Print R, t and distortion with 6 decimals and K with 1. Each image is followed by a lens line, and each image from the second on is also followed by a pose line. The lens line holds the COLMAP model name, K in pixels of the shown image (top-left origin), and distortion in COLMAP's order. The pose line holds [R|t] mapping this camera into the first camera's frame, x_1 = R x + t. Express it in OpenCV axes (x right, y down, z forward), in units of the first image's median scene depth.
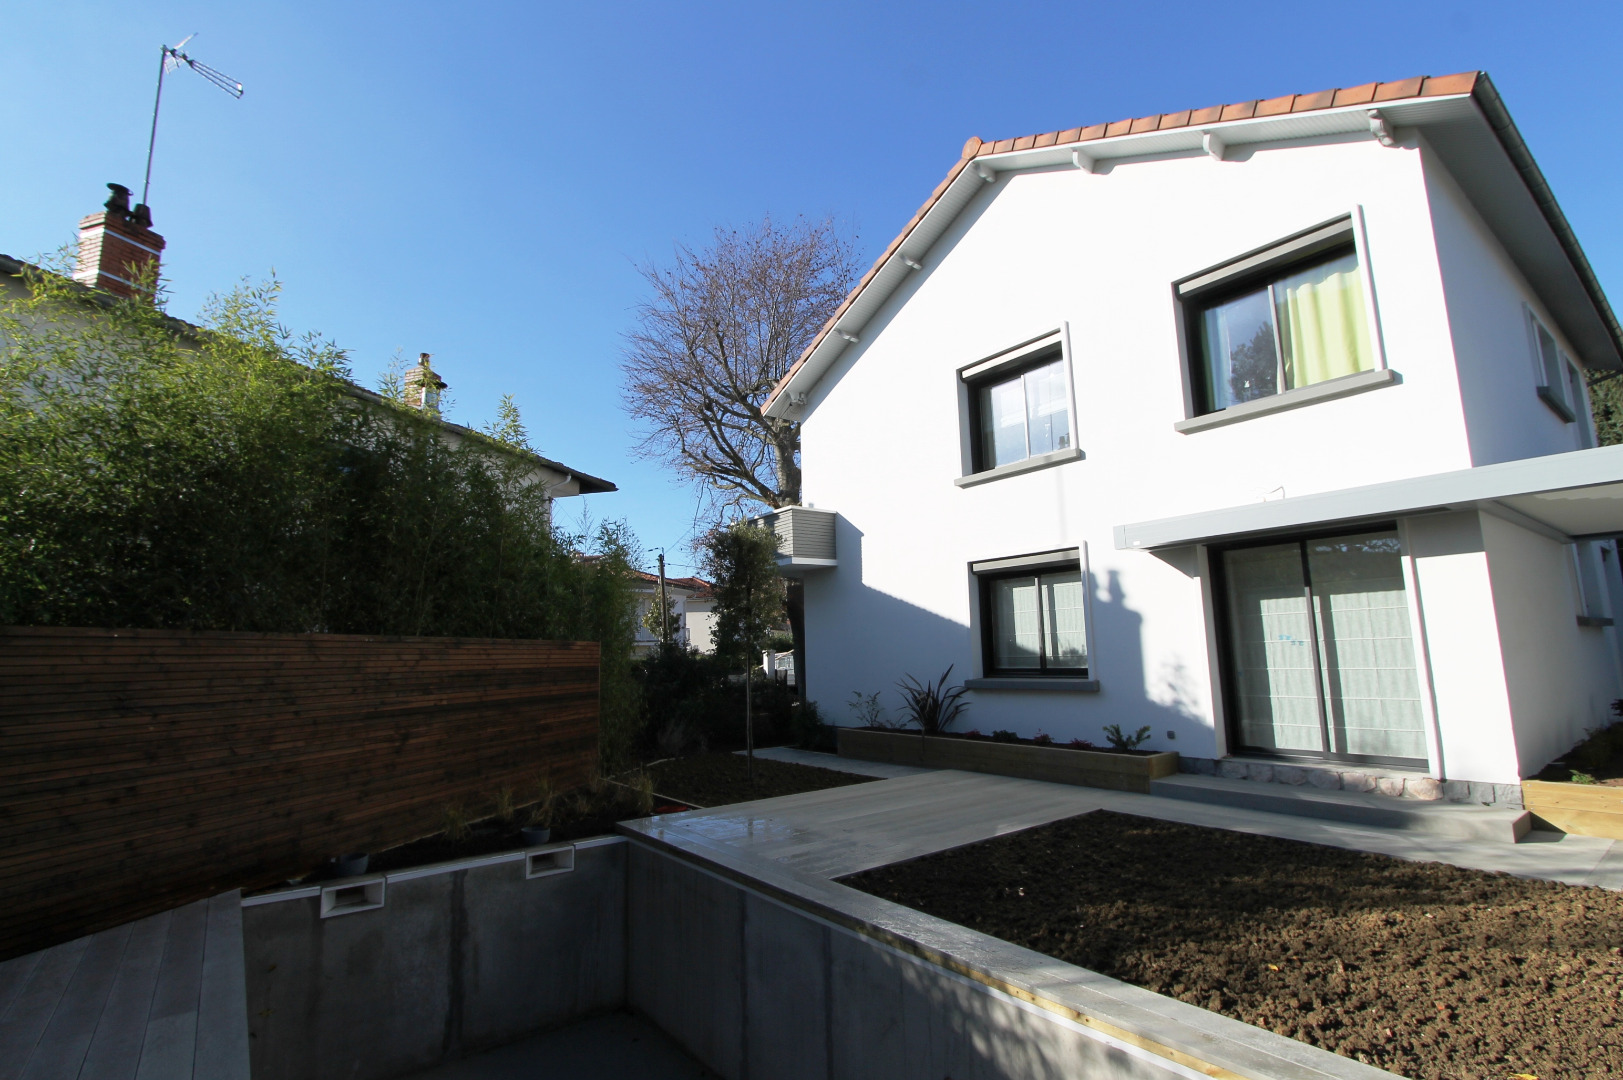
lens RADIAL K [[761.5, 0, 817.8], [0, 761.5, 537.6], [0, 0, 1]] dist [-0.028281, 0.007013]
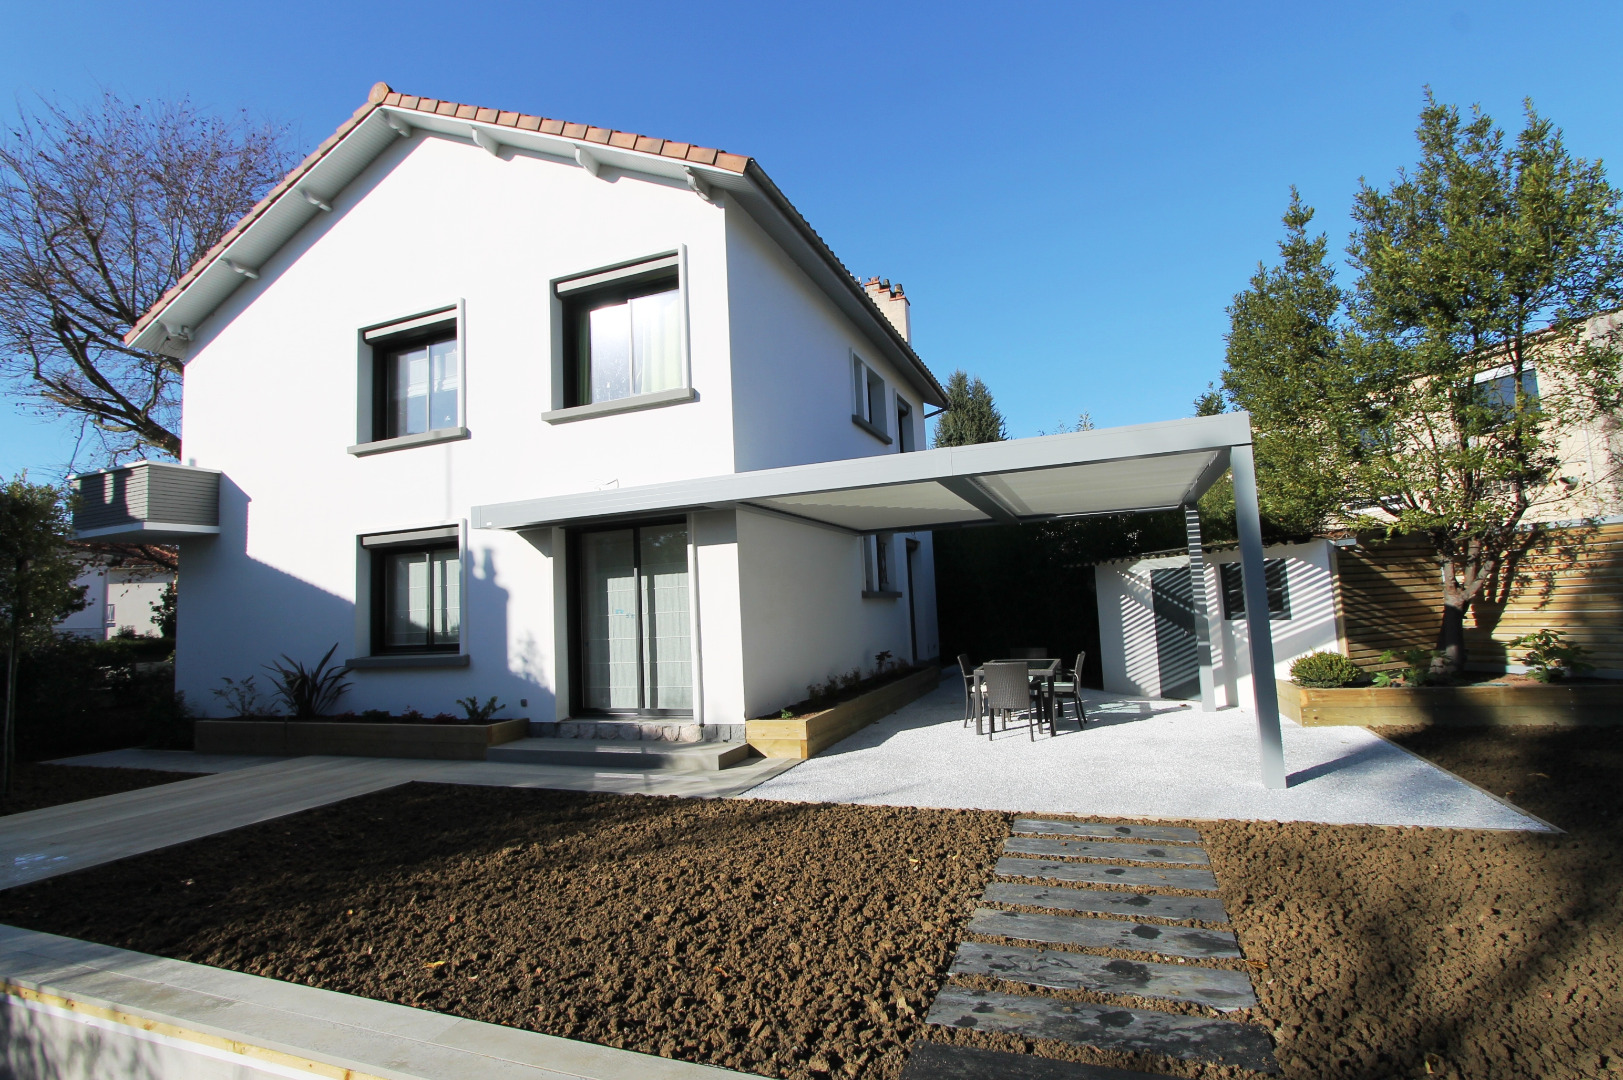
lens RADIAL K [[761.5, 0, 813.2], [0, 761.5, 538.8], [0, 0, 1]] dist [-0.028281, 0.007013]
pose [[0.854556, 0.027935, 0.518607, 0.245360], [-0.049488, 0.998389, 0.027768, -0.022273], [-0.516995, -0.049394, 0.854562, -0.121217]]
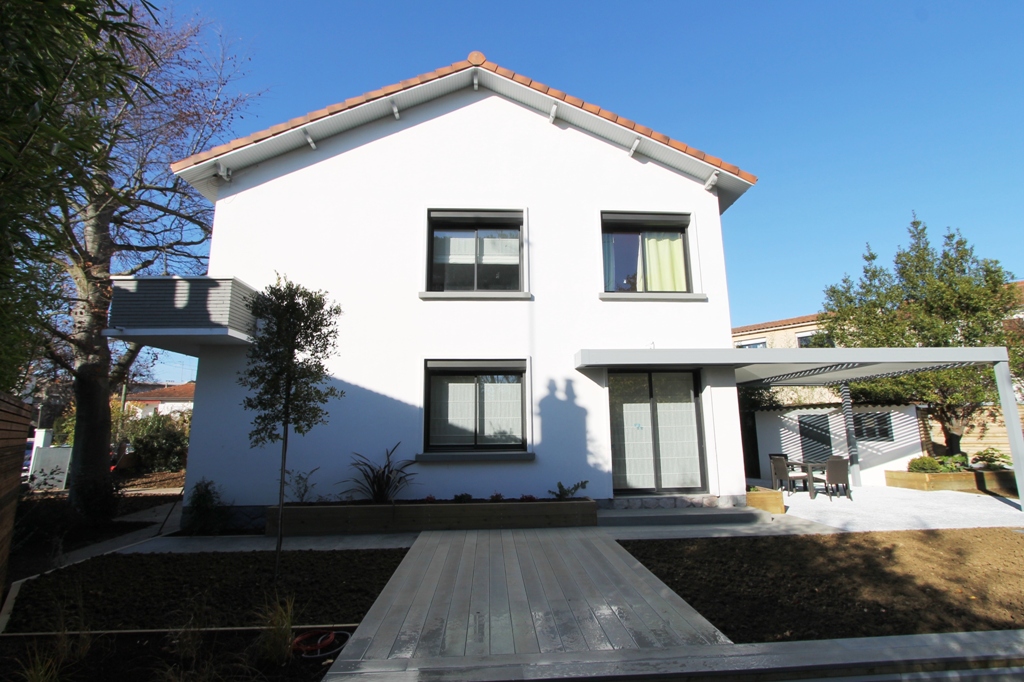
lens RADIAL K [[480.4, 0, 519.2], [0, 480.4, 338.9], [0, 0, 1]] dist [-0.028281, 0.007013]
pose [[0.565749, 0.168041, 0.807273, -0.448155], [-0.126342, 0.985120, -0.116519, 0.090068], [-0.814841, -0.036072, 0.578561, 0.526637]]
